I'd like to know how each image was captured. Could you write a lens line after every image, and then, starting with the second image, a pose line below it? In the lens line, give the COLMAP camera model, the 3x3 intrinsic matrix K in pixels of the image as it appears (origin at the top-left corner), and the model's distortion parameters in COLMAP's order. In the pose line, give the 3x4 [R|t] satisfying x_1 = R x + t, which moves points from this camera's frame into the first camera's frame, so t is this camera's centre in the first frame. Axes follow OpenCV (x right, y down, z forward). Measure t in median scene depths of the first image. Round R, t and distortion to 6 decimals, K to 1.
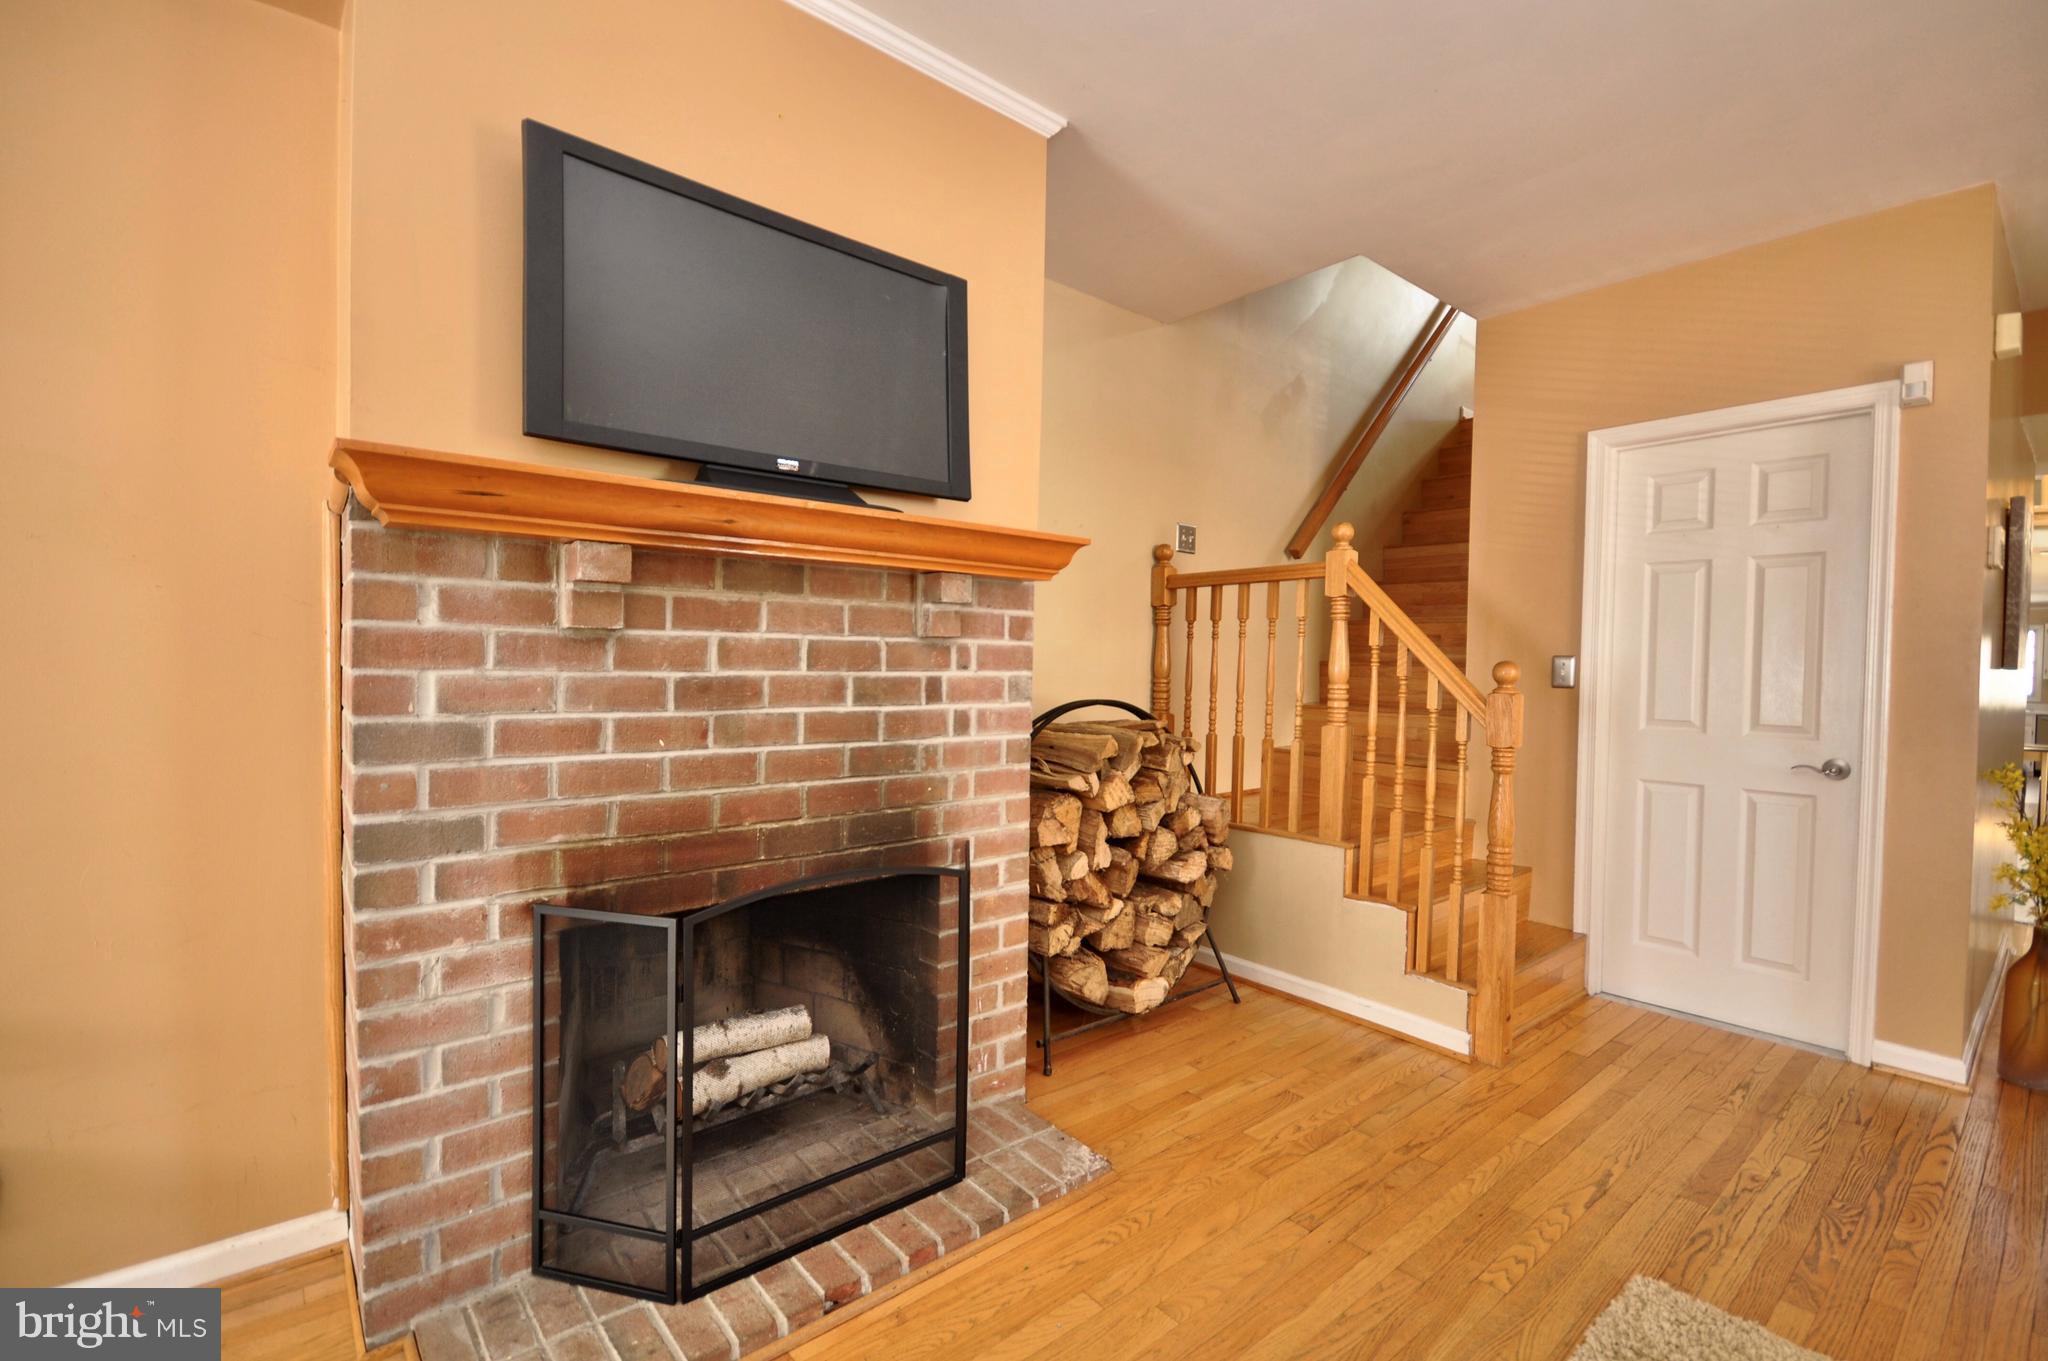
lens RADIAL K [[894.4, 0, 1022.9], [0, 894.4, 687.4], [0, 0, 1]] dist [-0.003545, 0.001092]
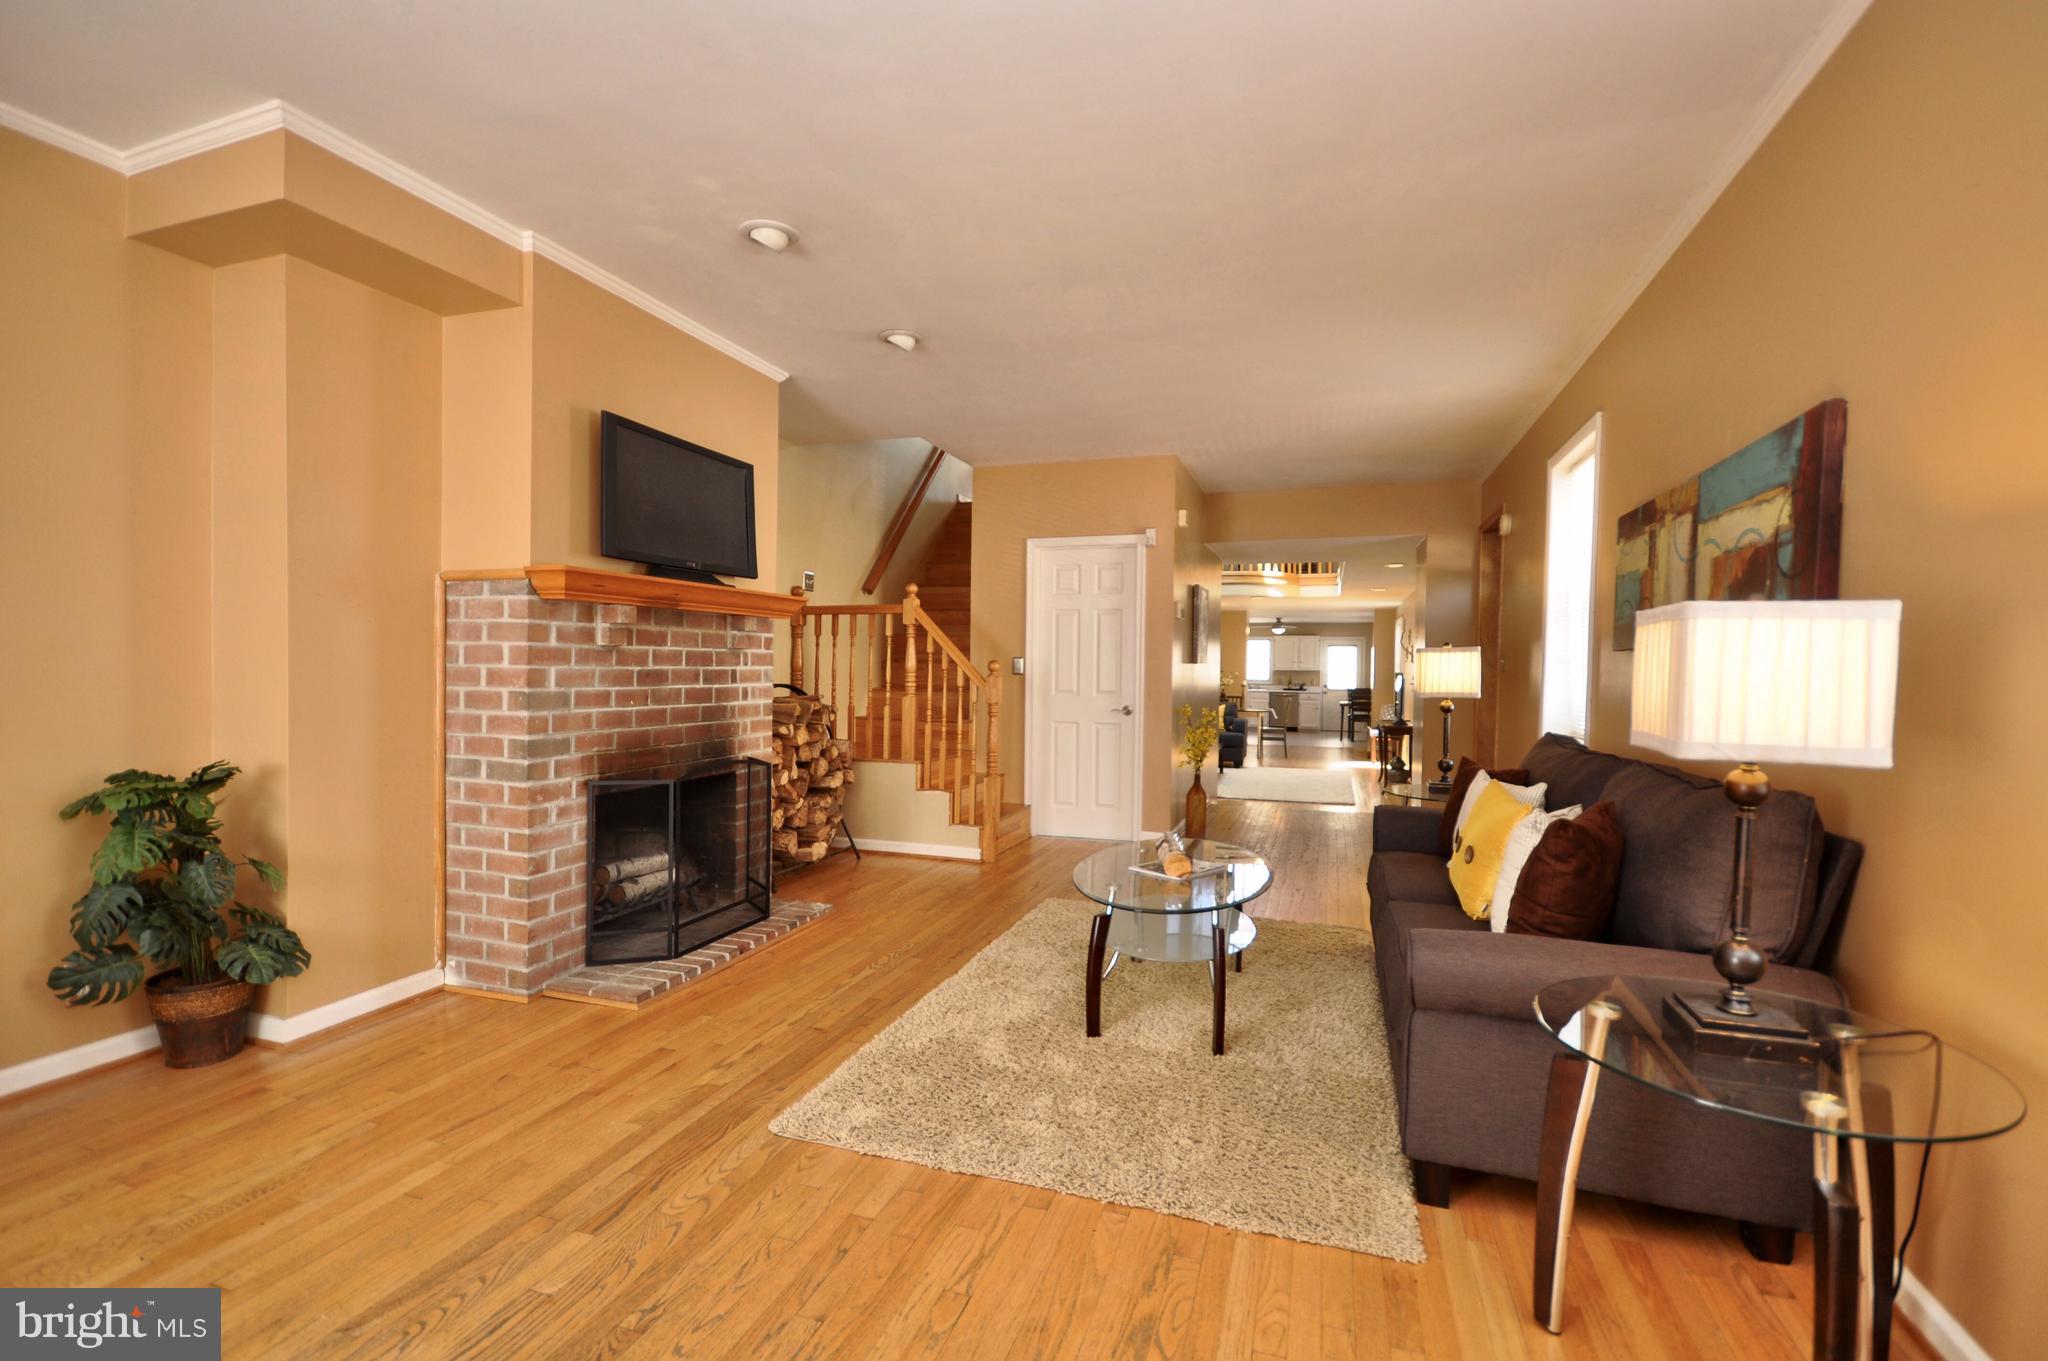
lens RADIAL K [[894.4, 0, 996.8], [0, 894.4, 684.2], [0, 0, 1]] dist [-0.003545, 0.001092]
pose [[0.866466, -0.014723, 0.499018, -0.469869], [0.015679, 0.999874, 0.002276, 0.019973], [-0.498989, 0.005852, 0.866588, -0.766690]]
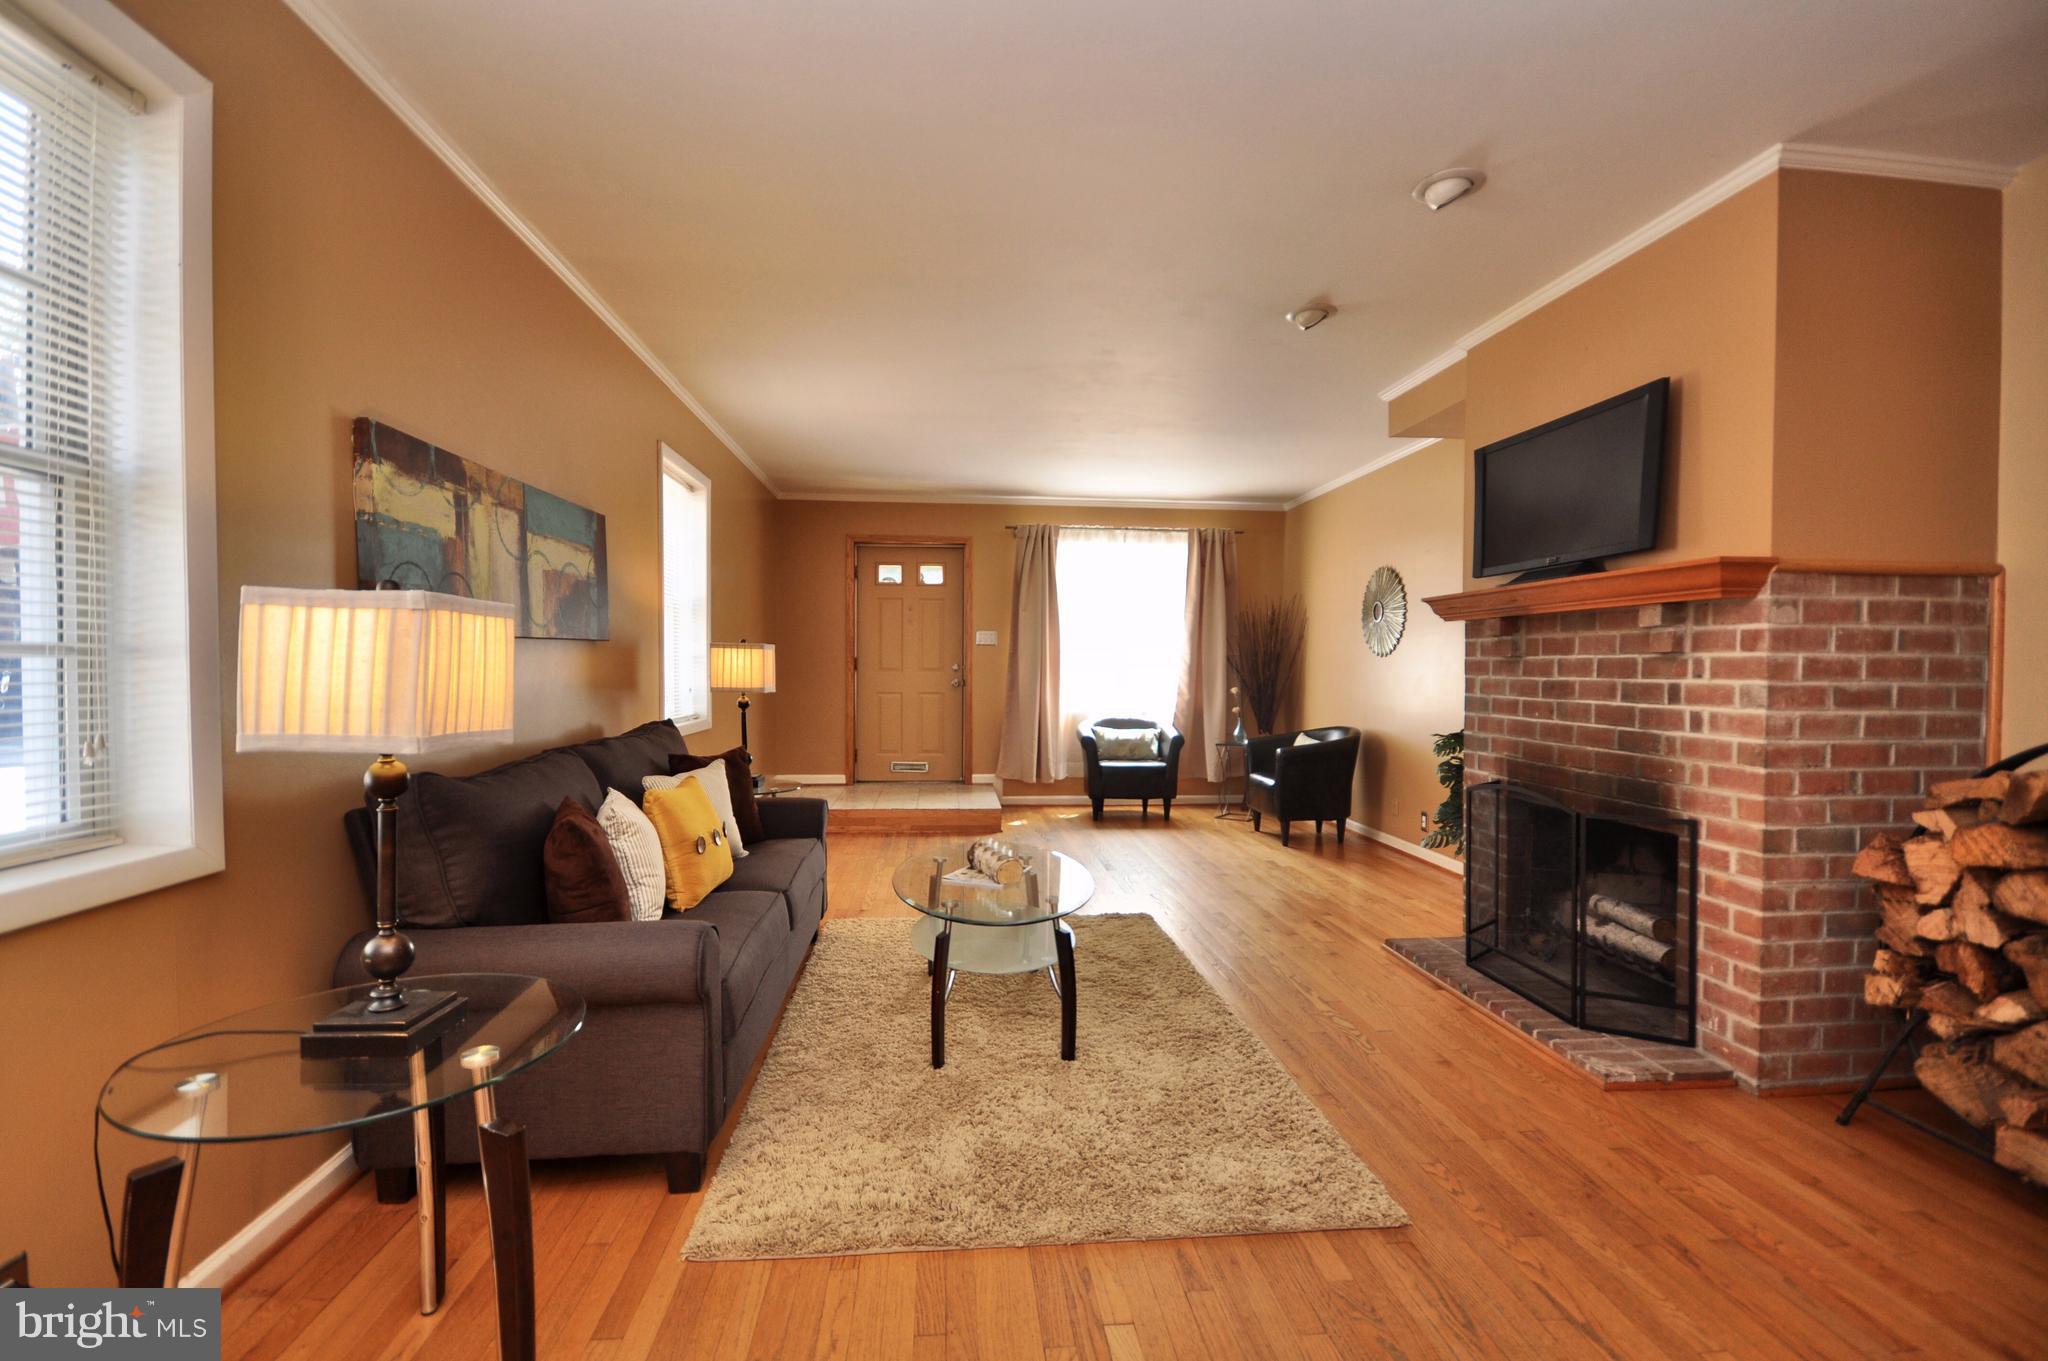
lens RADIAL K [[894.4, 0, 1041.2], [0, 894.4, 681.8], [0, 0, 1]] dist [-0.003545, 0.001092]
pose [[-0.552470, -0.002123, -0.833530, 1.227598], [-0.036732, 0.999087, 0.021801, -0.007420], [0.832723, 0.042662, -0.552043, 0.794101]]
